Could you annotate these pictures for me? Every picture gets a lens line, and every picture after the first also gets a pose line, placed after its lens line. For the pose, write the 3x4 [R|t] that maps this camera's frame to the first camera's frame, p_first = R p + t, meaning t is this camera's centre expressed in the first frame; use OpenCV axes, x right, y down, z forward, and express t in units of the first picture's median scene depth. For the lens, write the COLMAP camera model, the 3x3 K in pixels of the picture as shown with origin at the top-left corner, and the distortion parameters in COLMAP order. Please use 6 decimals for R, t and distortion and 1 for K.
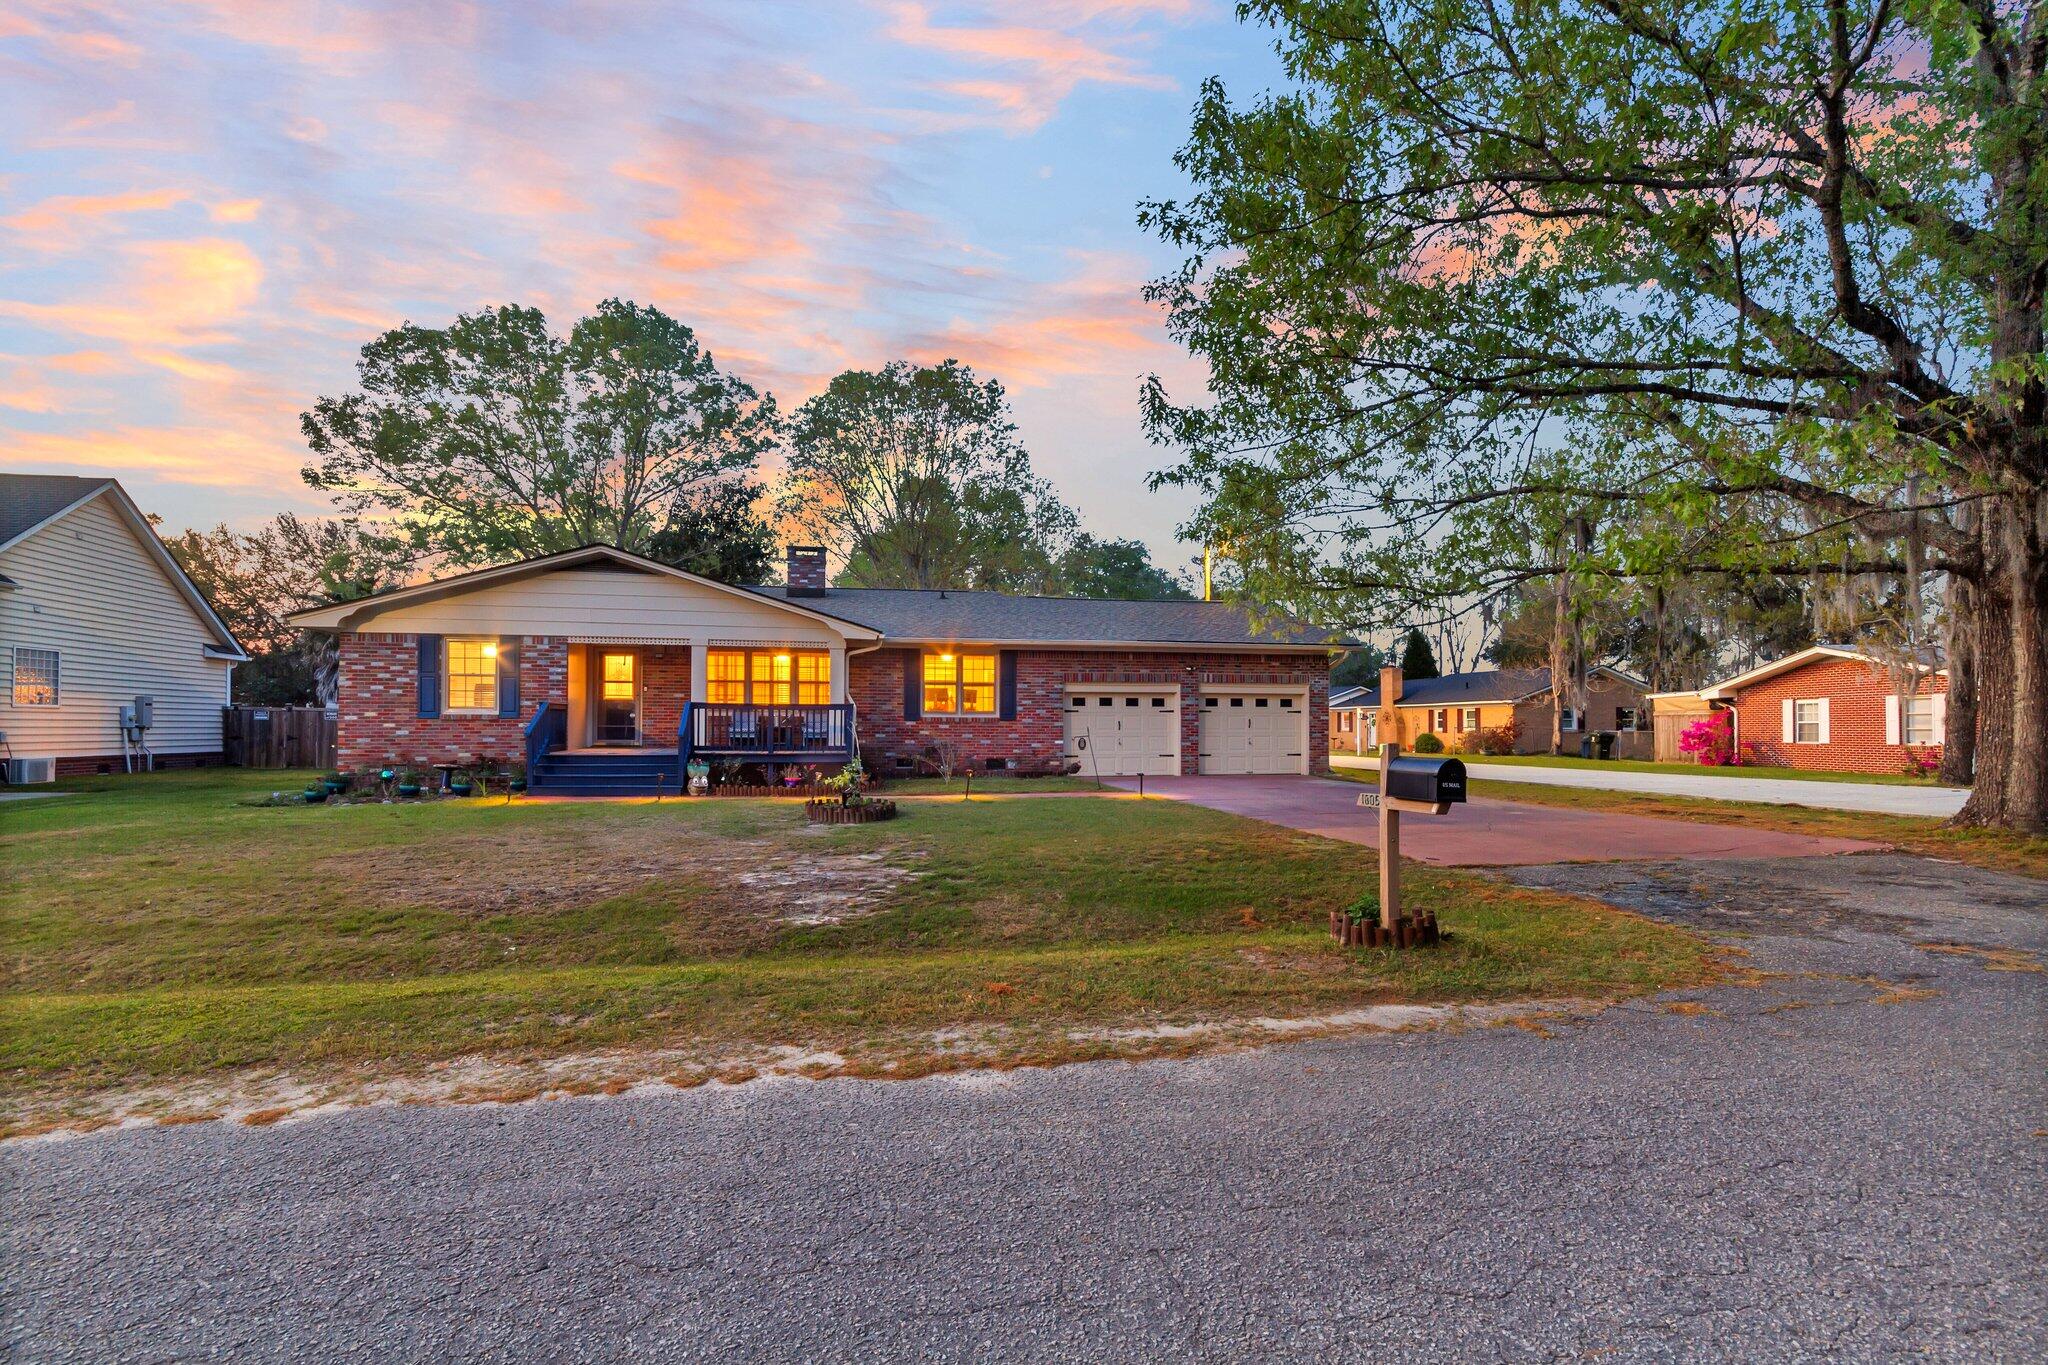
lens RADIAL K [[1032.0, 0, 1037.5], [0, 1032.0, 710.1], [0, 0, 1]] dist [0.003193, 0.000759]
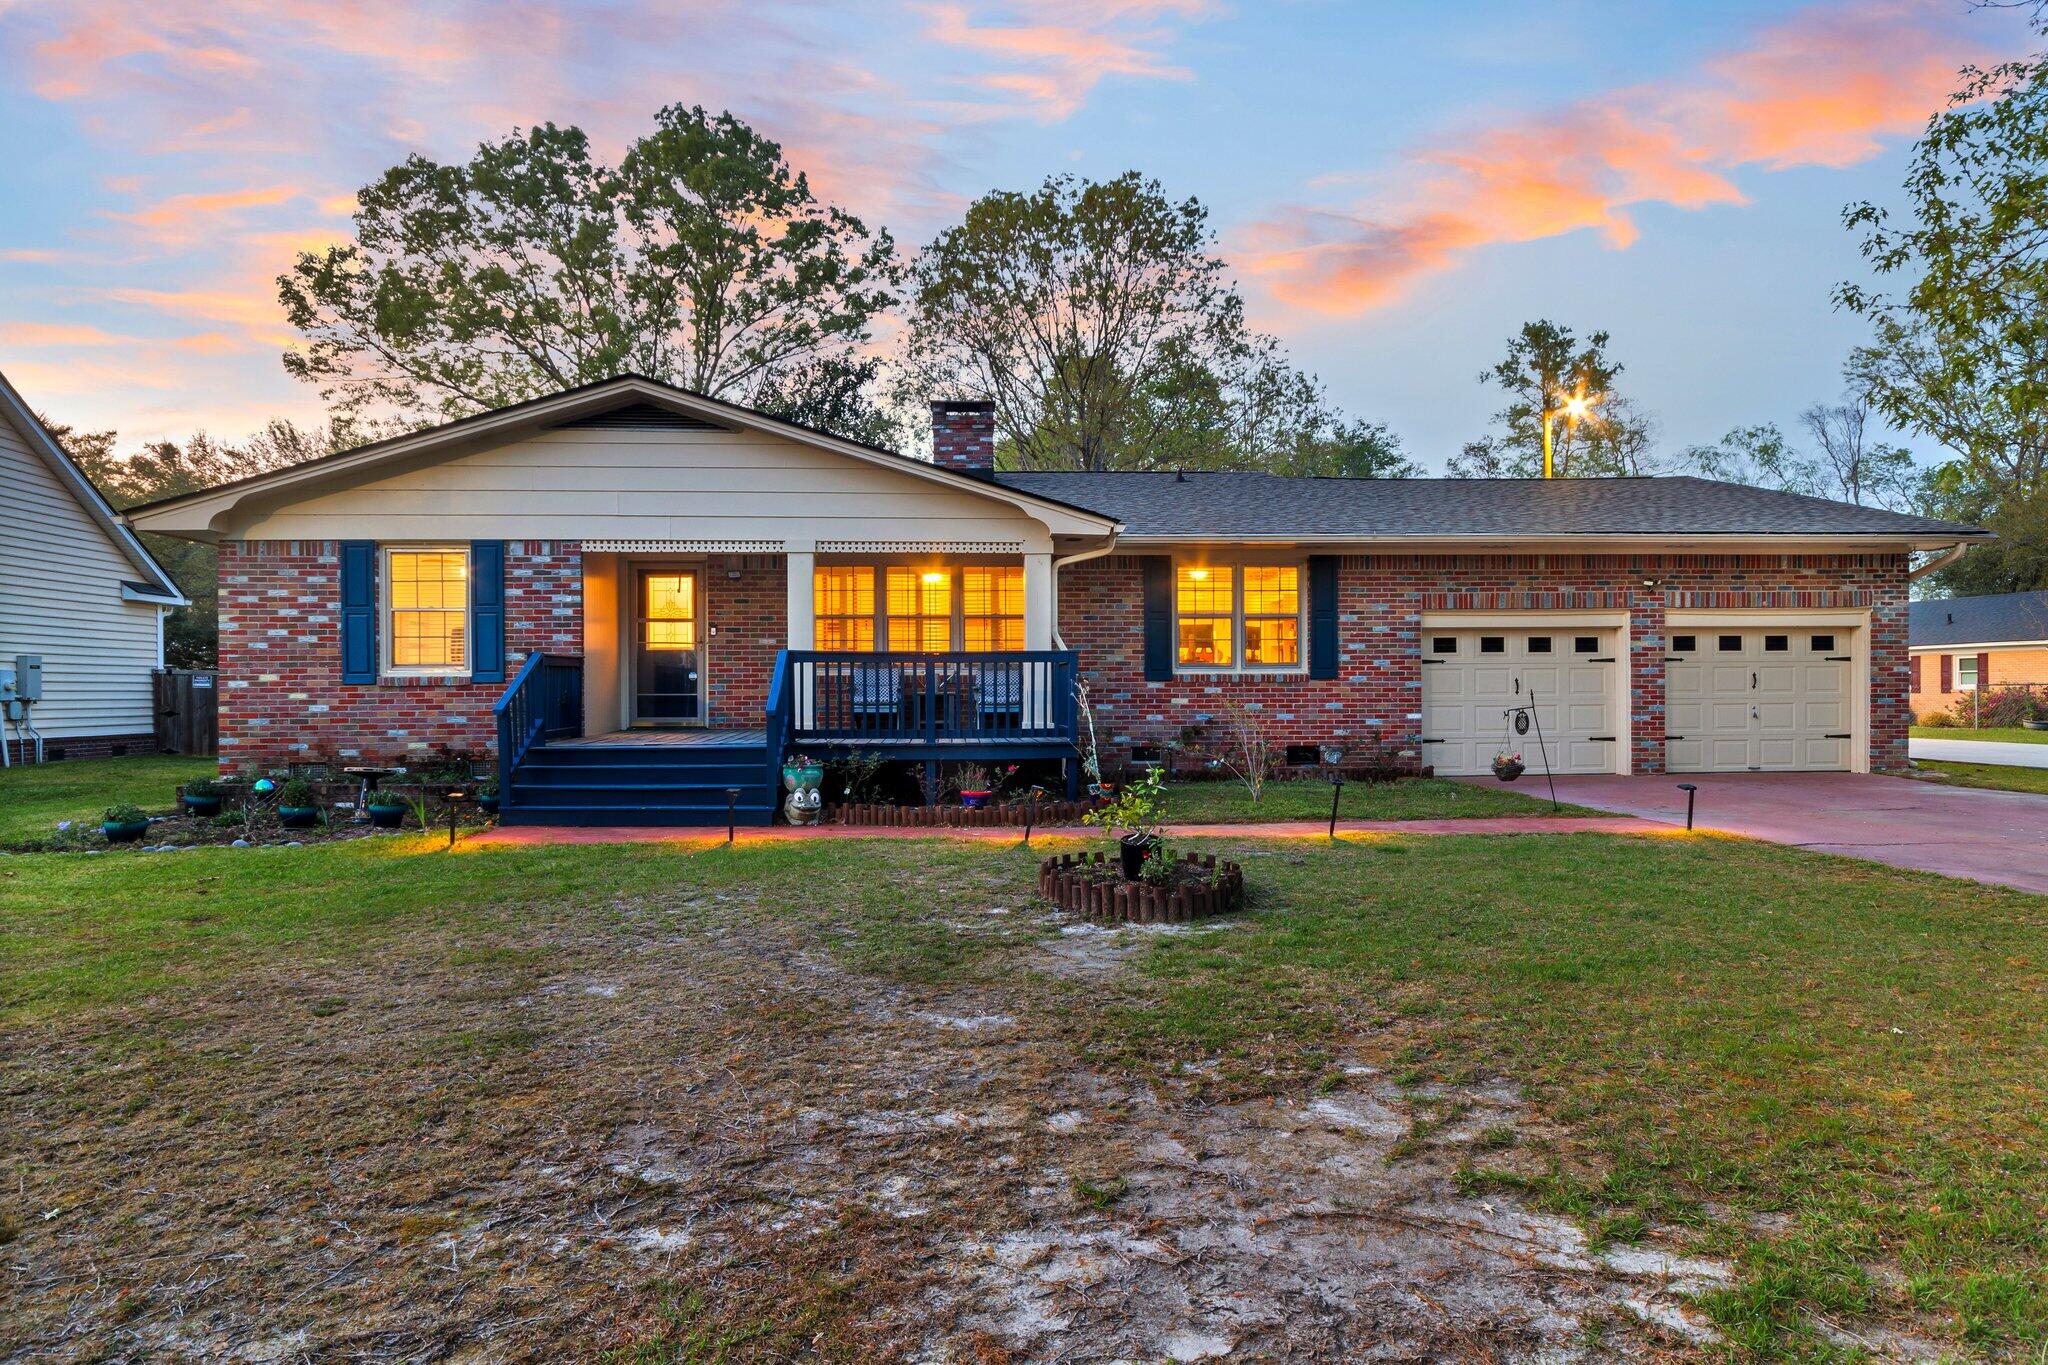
lens RADIAL K [[1264.4, 0, 1014.0], [0, 1264.4, 689.2], [0, 0, 1]] dist [-0.002221, 0.000754]
pose [[0.989578, -0.007773, -0.143787, -0.075108], [0.010143, 0.999824, 0.015760, 0.002198], [0.143639, -0.017054, 0.989483, 0.219710]]
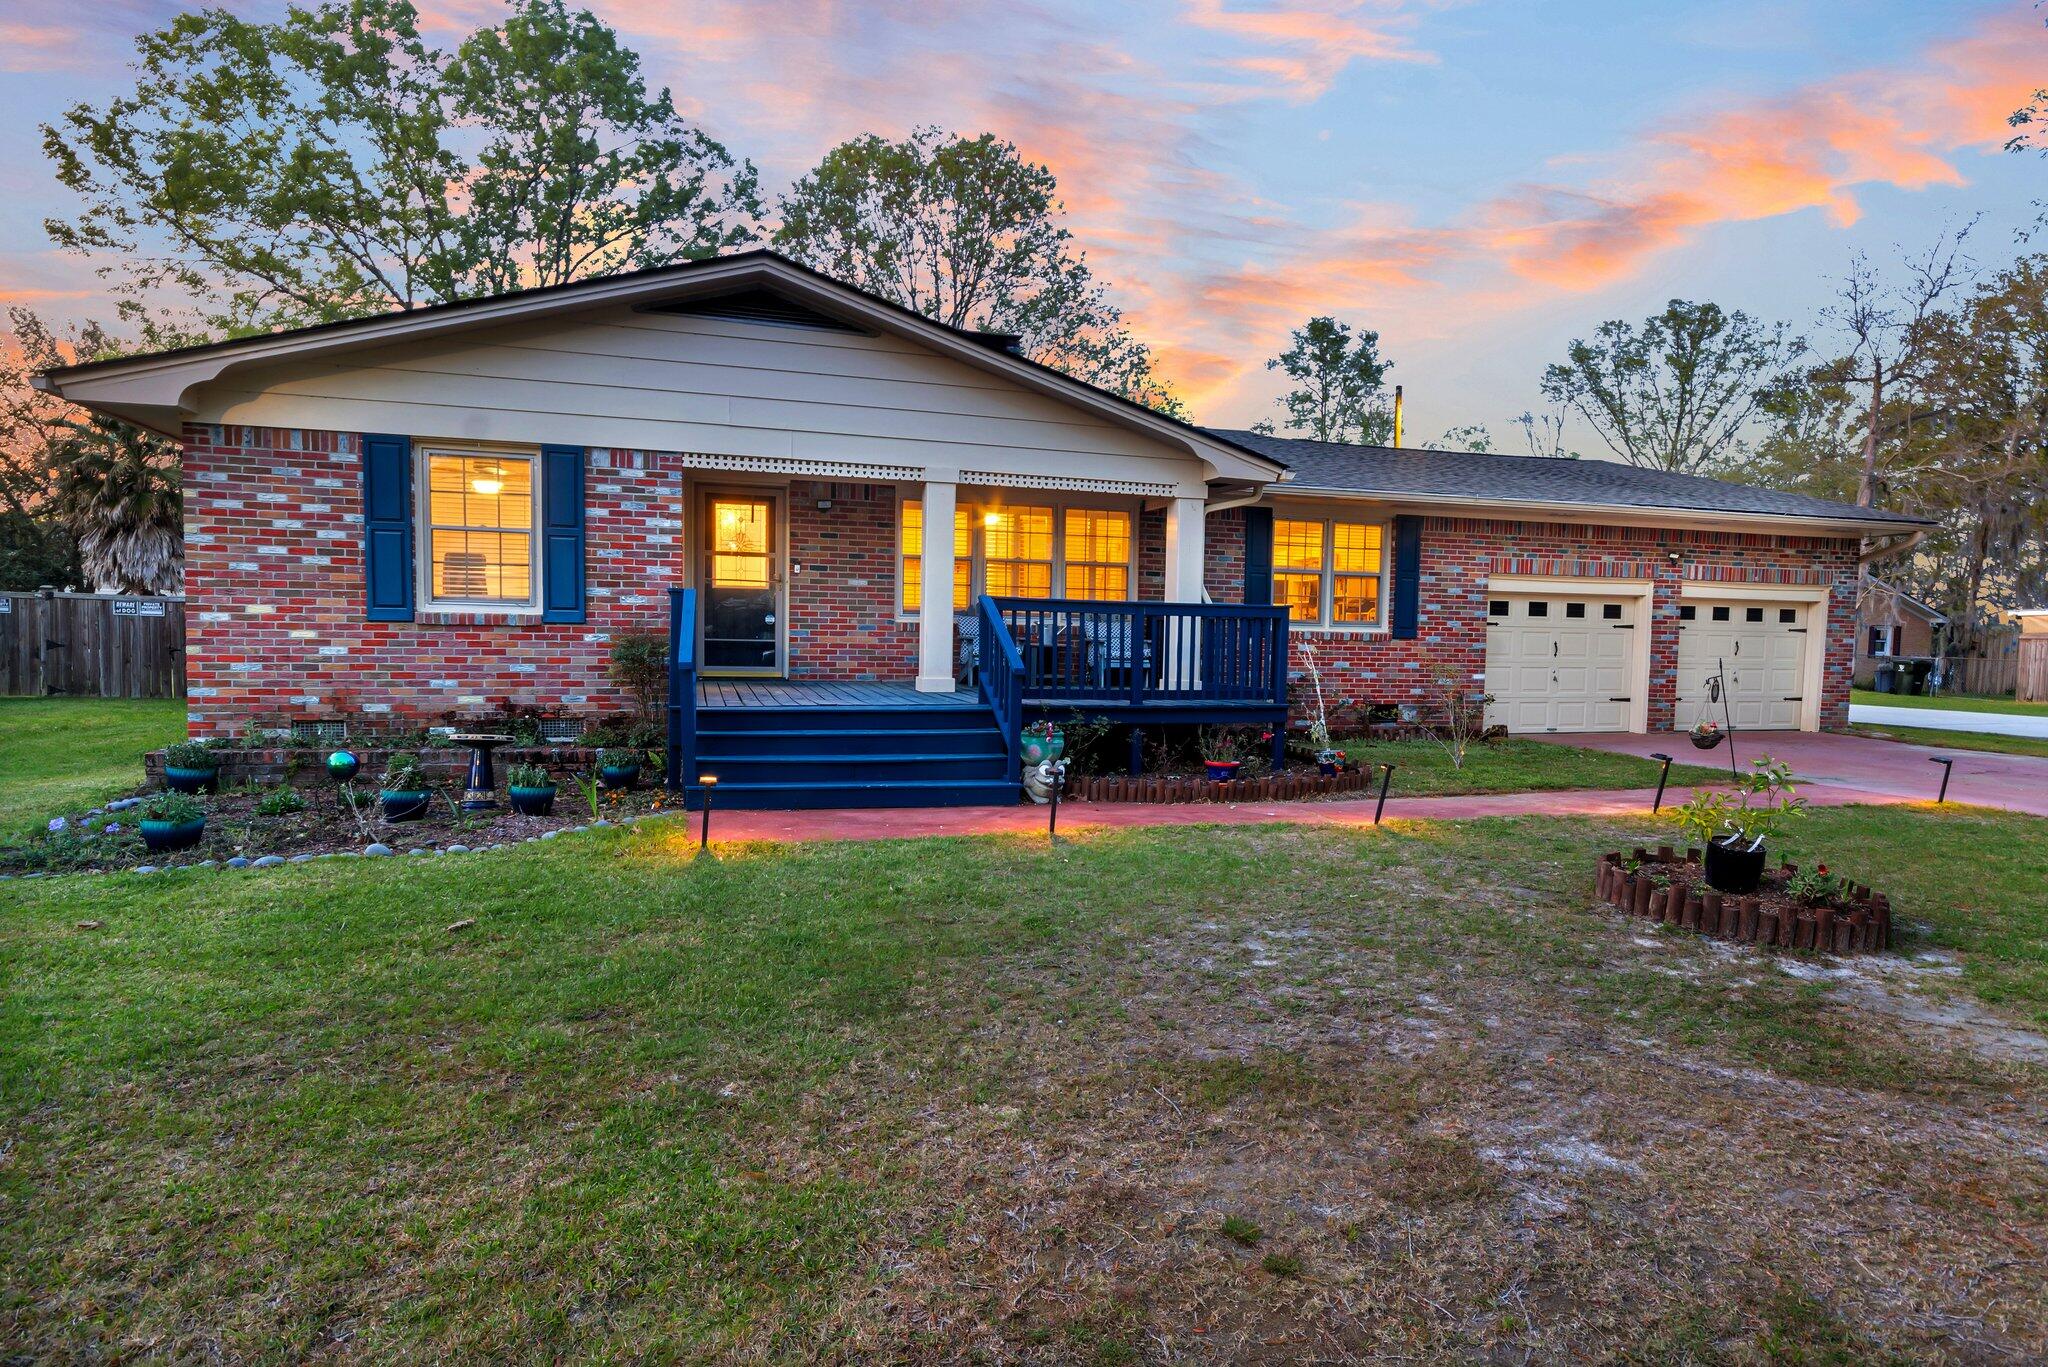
lens RADIAL K [[1128.3, 0, 1031.0], [0, 1128.3, 700.8], [0, 0, 1]] dist [0.001463, -0.002028]
pose [[0.995077, 0.010170, 0.098584, -0.228875], [-0.017768, 0.996911, 0.076502, 0.000062], [-0.097502, -0.077877, 0.992184, 0.303097]]
